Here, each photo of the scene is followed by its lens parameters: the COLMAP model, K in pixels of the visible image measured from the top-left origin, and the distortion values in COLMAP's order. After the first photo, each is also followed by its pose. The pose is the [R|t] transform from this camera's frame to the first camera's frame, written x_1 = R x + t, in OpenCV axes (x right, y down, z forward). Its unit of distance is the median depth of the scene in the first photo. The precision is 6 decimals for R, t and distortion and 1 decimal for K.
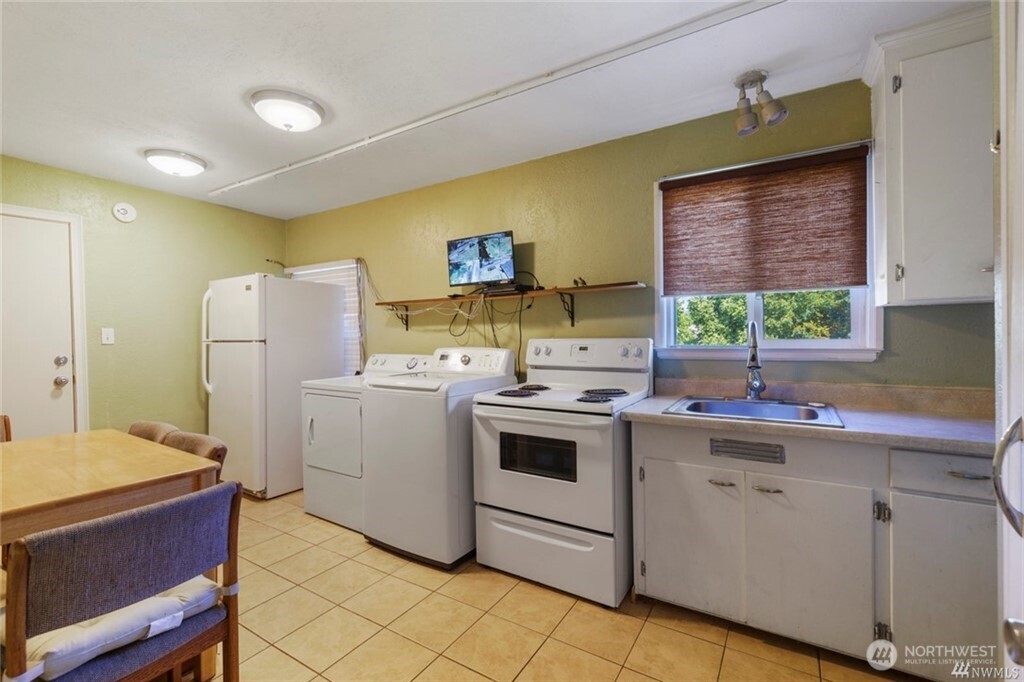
lens RADIAL K [[458.5, 0, 509.7], [0, 458.5, 337.5], [0, 0, 1]] dist [-0.000511, 0.001270]
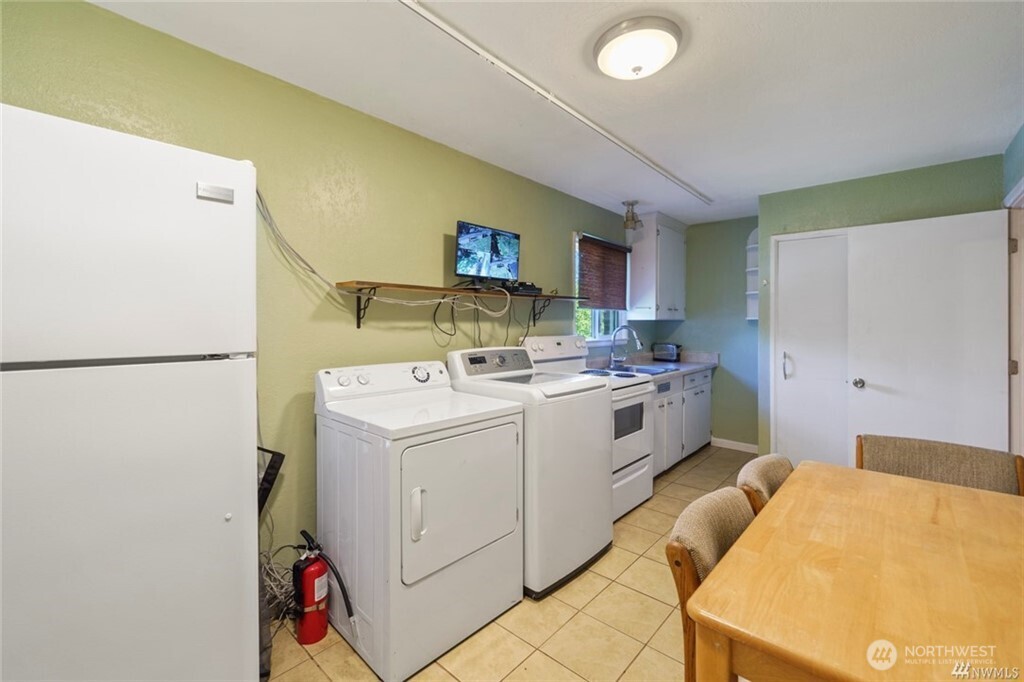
lens RADIAL K [[417.7, 0, 513.4], [0, 417.7, 330.7], [0, 0, 1]] dist [-0.002054, -0.000033]
pose [[0.172446, 0.000946, 0.985018, -0.907669], [0.007739, 0.999967, -0.002316, -0.009533], [-0.984988, 0.008022, 0.172434, 0.816003]]
